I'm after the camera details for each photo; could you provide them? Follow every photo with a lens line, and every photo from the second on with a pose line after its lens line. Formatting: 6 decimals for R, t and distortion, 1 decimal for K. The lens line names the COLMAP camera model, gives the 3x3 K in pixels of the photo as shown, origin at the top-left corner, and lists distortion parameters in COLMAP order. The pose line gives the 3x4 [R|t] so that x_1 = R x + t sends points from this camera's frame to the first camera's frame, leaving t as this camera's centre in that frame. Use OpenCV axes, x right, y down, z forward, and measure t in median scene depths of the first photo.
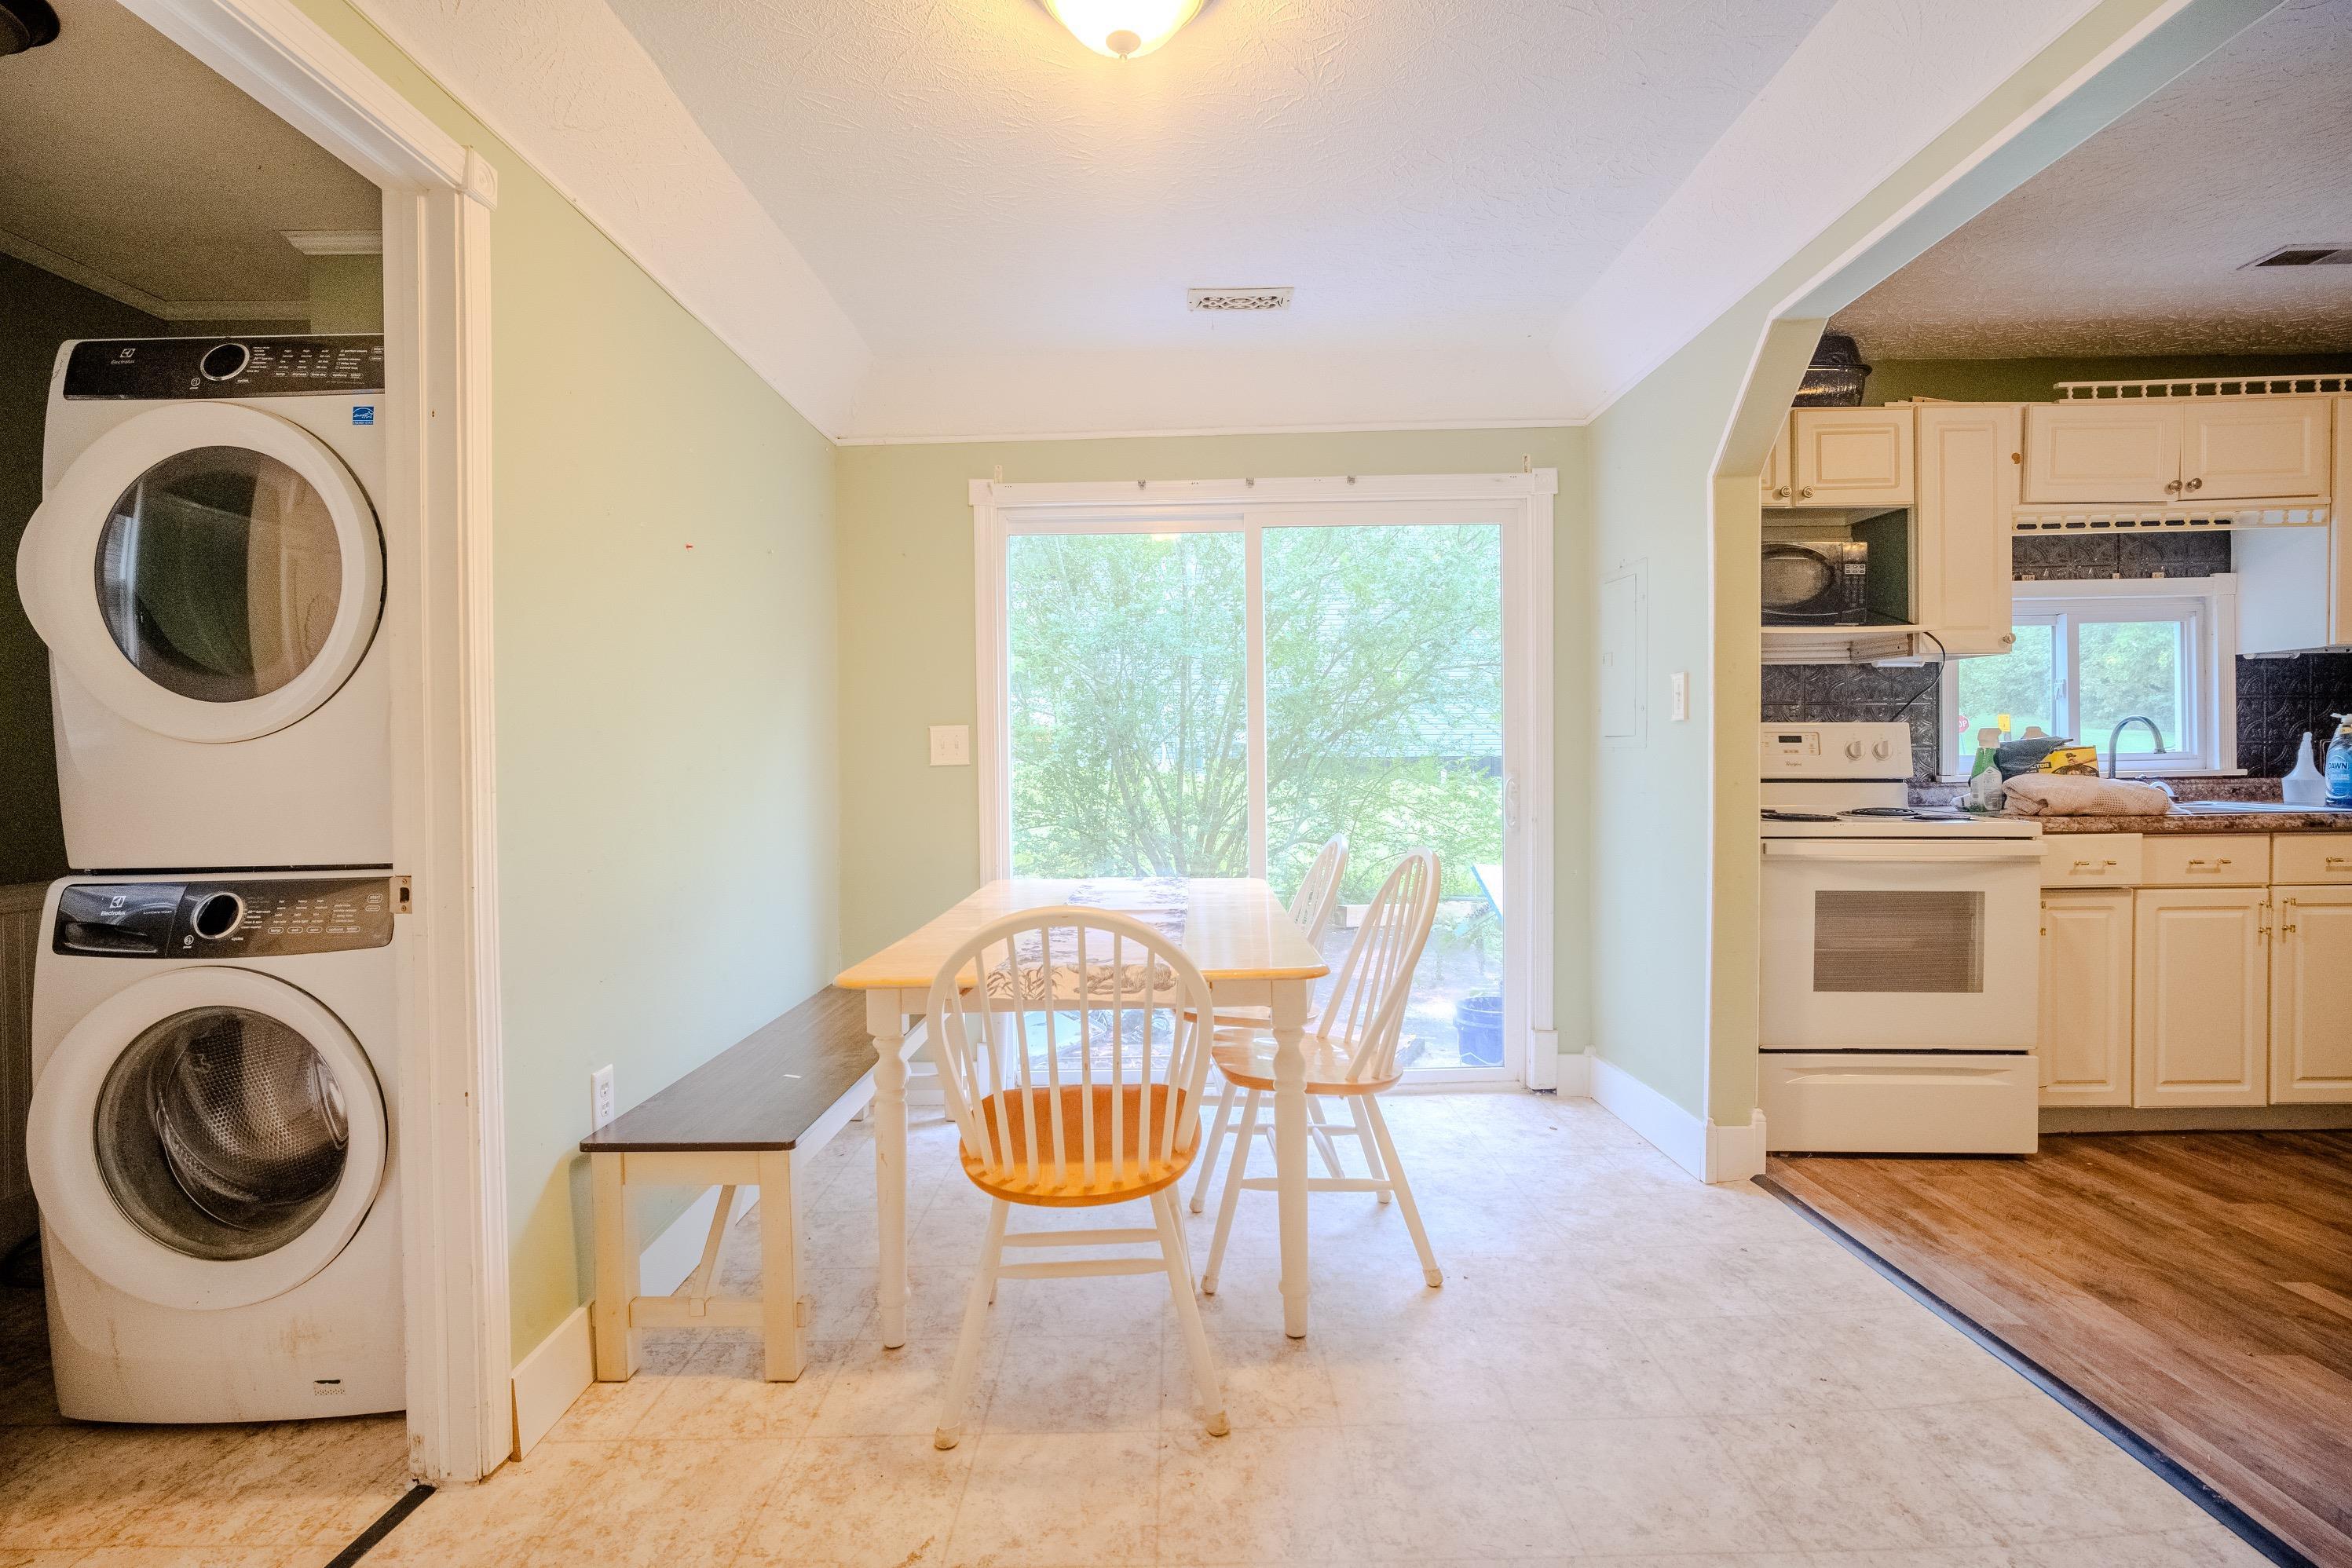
lens RADIAL K [[1093.0, 0, 1171.7], [0, 1093.0, 787.5], [0, 0, 1]] dist [-0.014756, 0.007542]
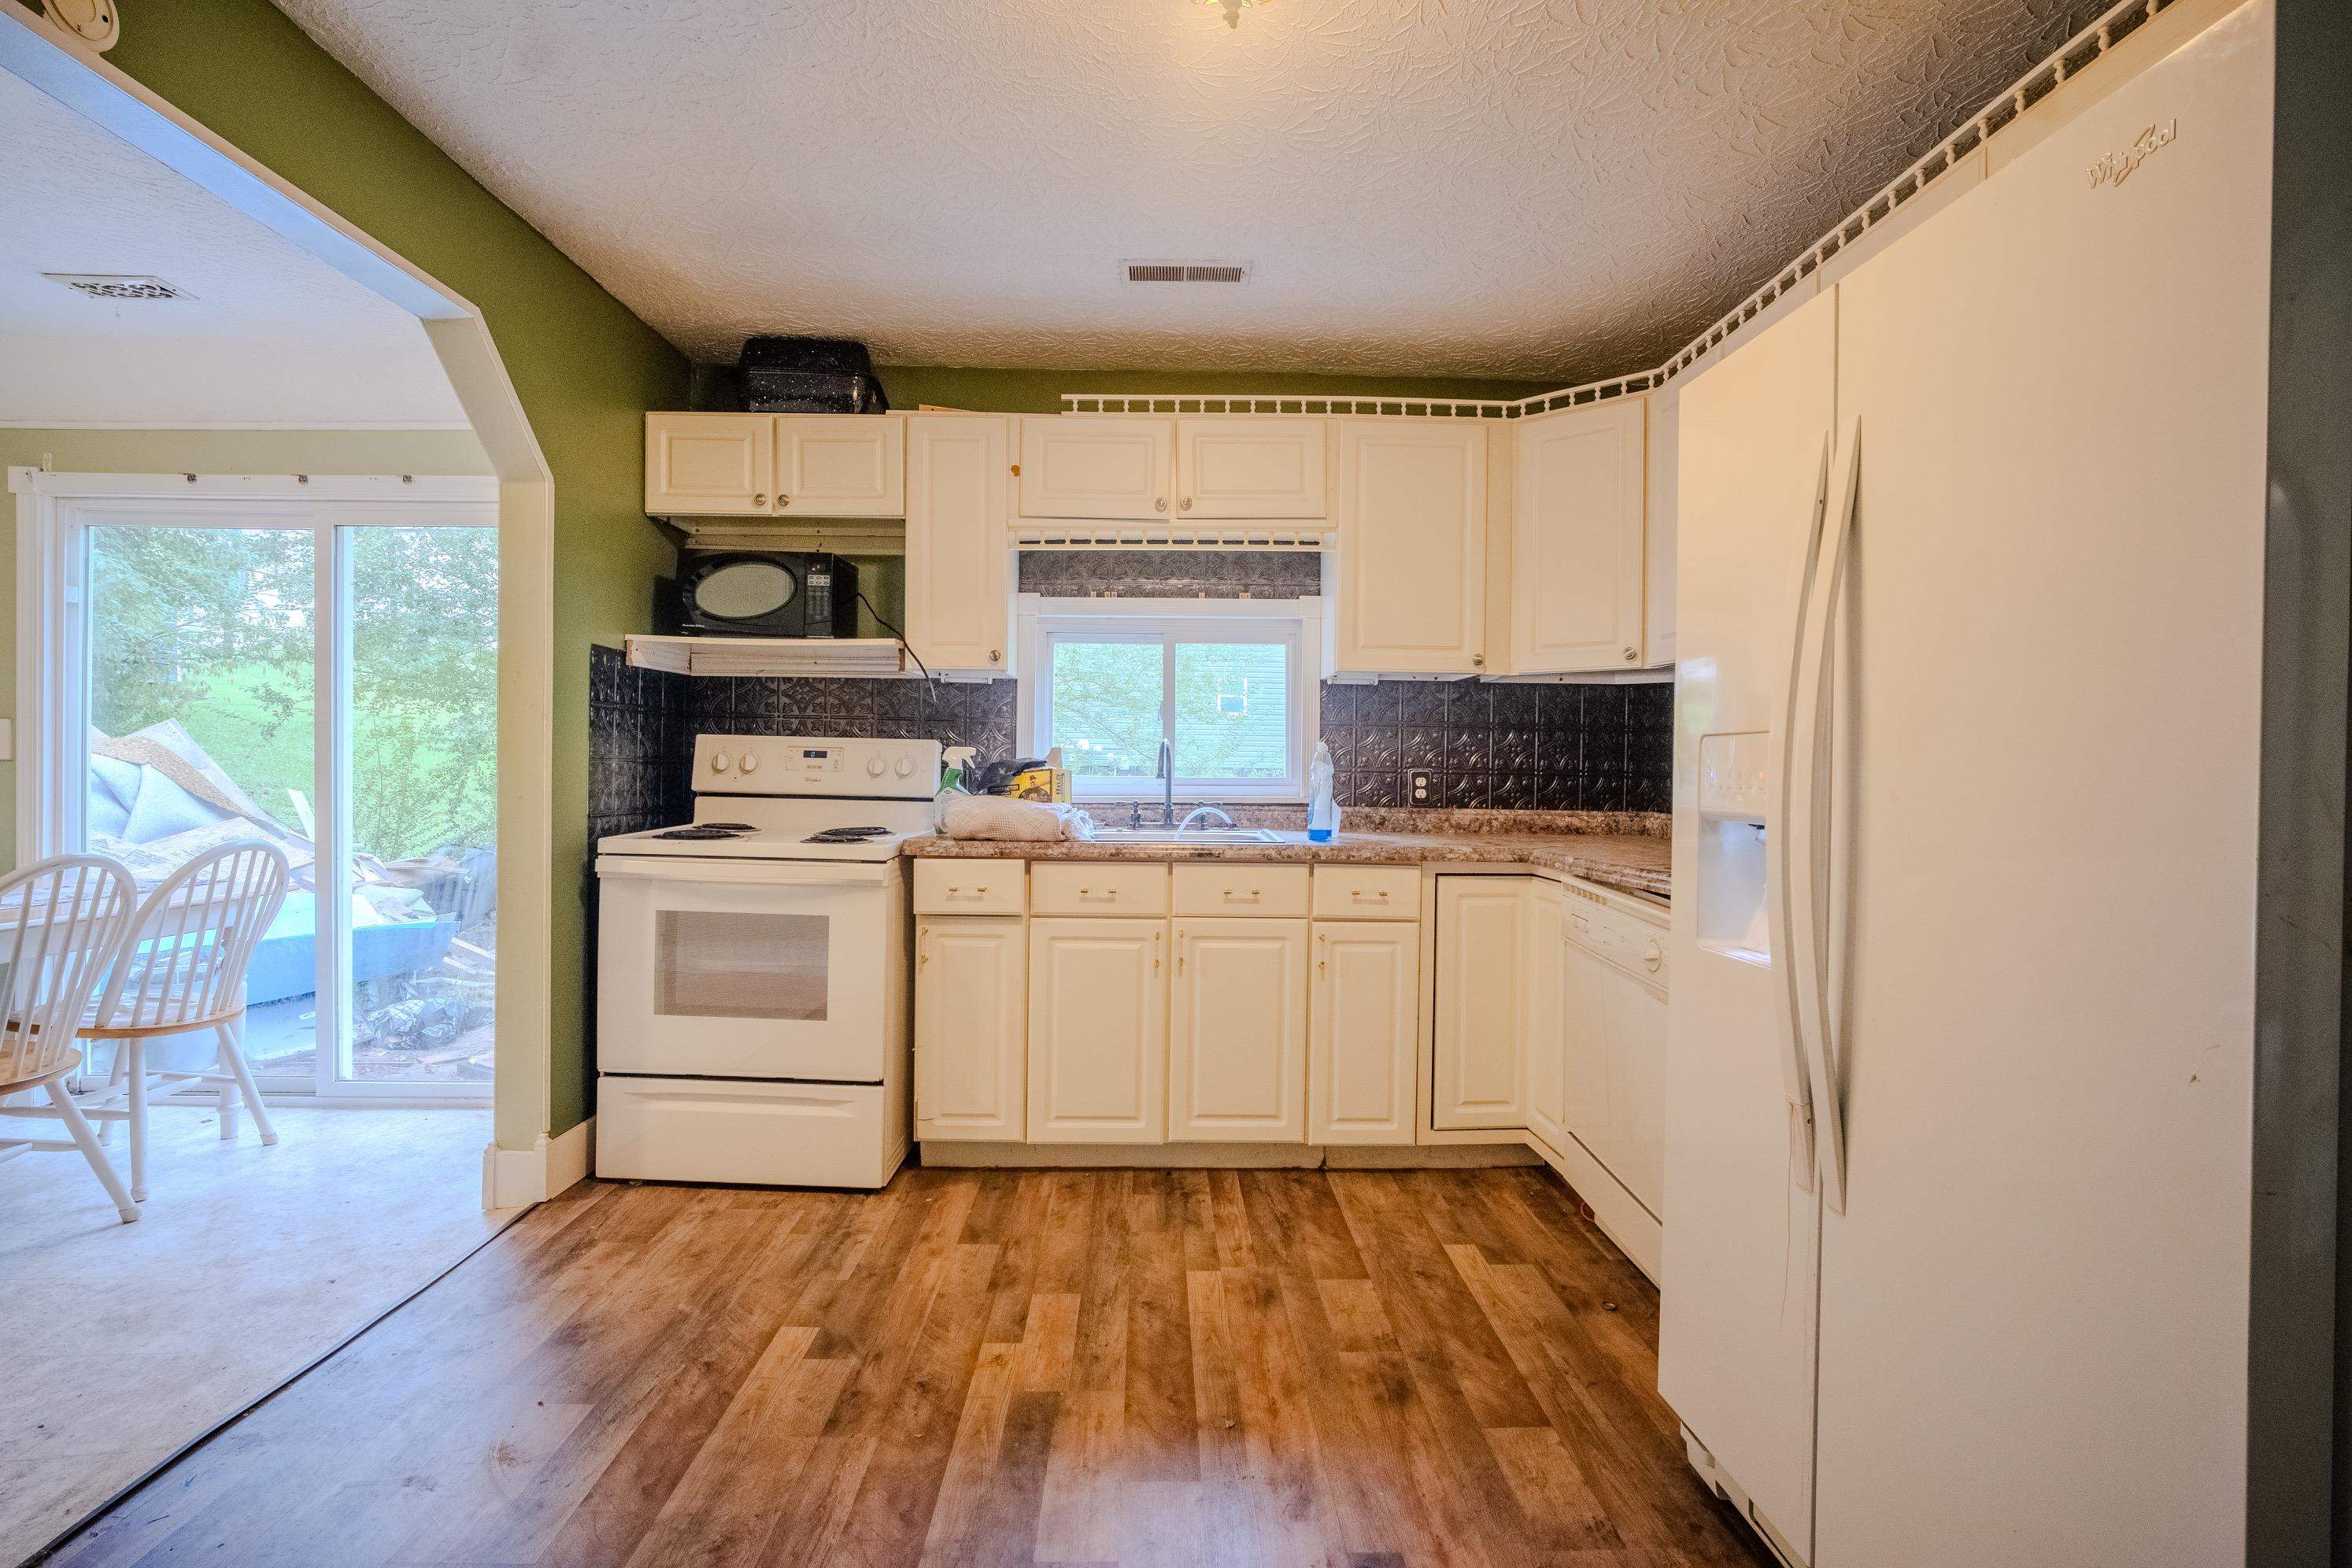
lens RADIAL K [[1093.1, 0, 1178.5], [0, 1093.1, 789.7], [0, 0, 1]] dist [-0.014756, 0.007542]
pose [[0.999642, 0.024605, 0.010523, 0.985435], [-0.024604, 0.999697, -0.000163, -0.022923], [-0.010523, -0.000096, 0.999945, 0.022288]]
